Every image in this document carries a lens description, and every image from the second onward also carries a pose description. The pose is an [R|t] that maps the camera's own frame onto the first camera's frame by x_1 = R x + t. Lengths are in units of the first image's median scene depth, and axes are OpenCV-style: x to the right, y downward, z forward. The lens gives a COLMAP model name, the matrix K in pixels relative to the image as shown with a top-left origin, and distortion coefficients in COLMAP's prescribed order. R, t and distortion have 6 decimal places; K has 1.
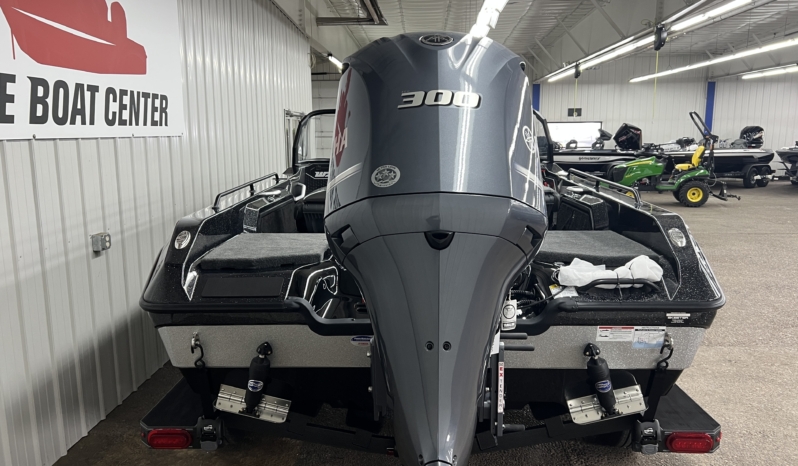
lens RADIAL K [[631.7, 0, 399.0], [0, 631.7, 233.0], [0, 0, 1]] dist [0.053609, -0.075552]
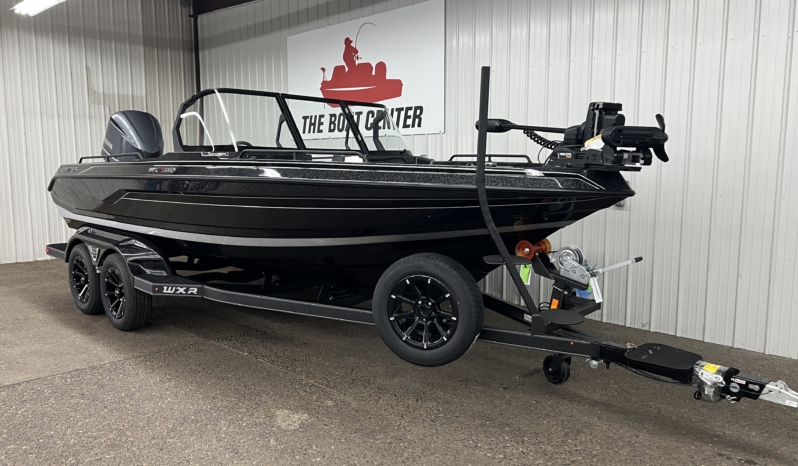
lens RADIAL K [[631.7, 0, 399.0], [0, 631.7, 233.0], [0, 0, 1]] dist [0.053609, -0.075552]
pose [[-0.681293, 0.102272, -0.724832, 1.008828], [-0.099918, 0.967931, 0.230489, -0.353655], [0.725160, 0.229454, -0.649226, 2.646539]]
